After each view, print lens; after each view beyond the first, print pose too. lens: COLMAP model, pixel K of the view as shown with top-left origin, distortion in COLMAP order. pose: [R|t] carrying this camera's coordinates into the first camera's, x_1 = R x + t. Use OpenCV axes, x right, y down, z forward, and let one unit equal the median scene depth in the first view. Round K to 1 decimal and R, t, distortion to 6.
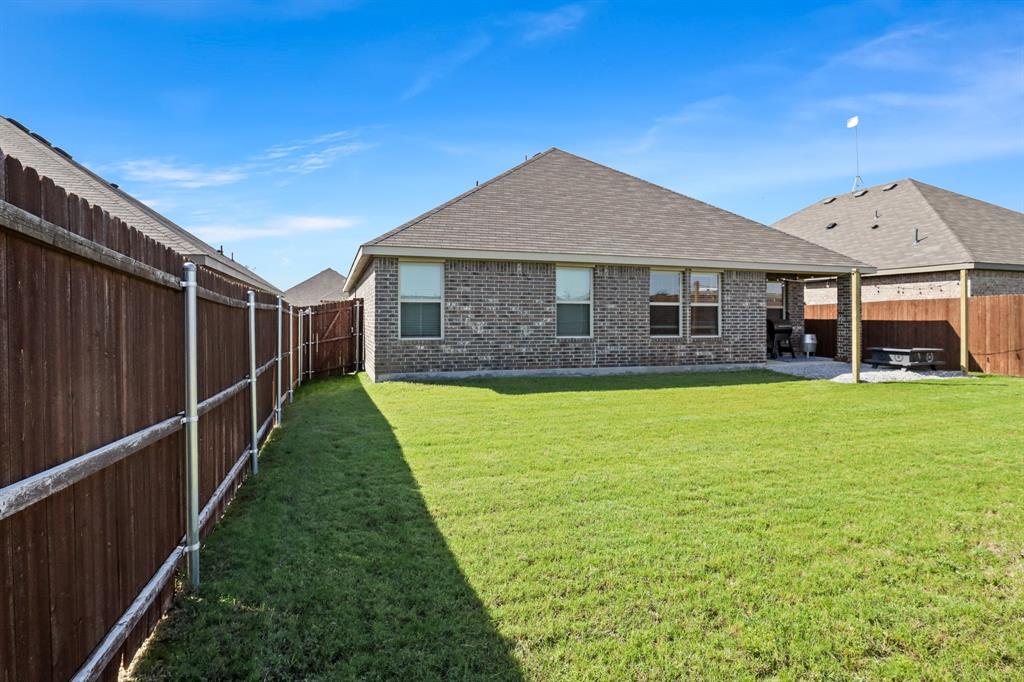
lens RADIAL K [[532.6, 0, 514.2], [0, 532.6, 330.0], [0, 0, 1]] dist [-0.045157, 0.013664]
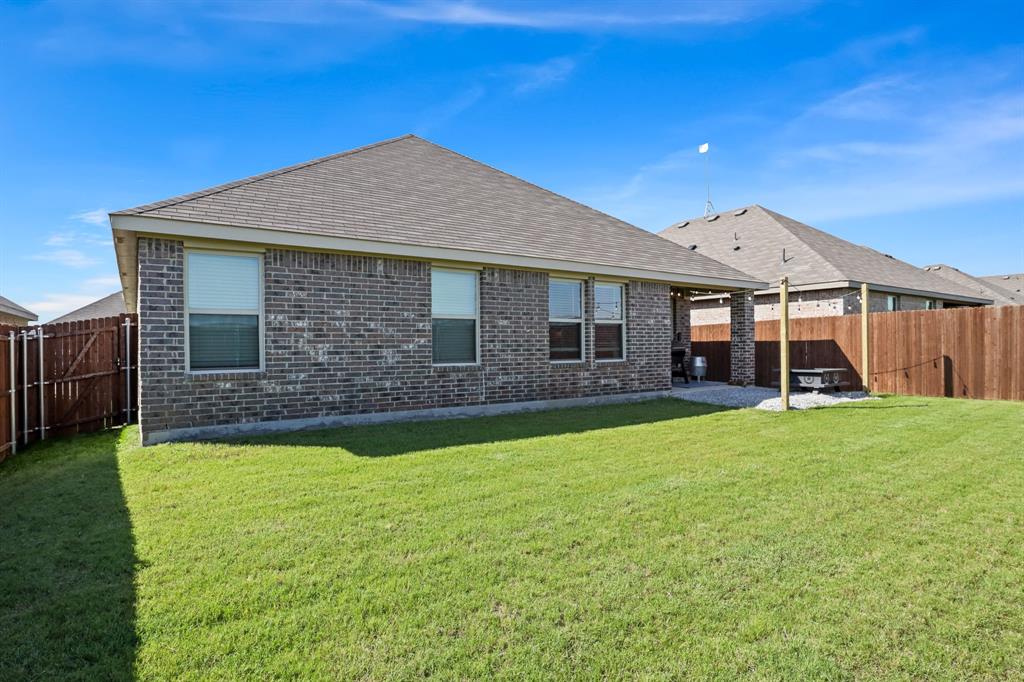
lens RADIAL K [[532.6, 0, 504.4], [0, 532.6, 350.5], [0, 0, 1]] dist [-0.045157, 0.013664]
pose [[0.959879, -0.014207, 0.280053, -0.027795], [0.019723, 0.999663, -0.016888, 0.007486], [-0.279719, 0.021734, 0.959836, 0.266262]]
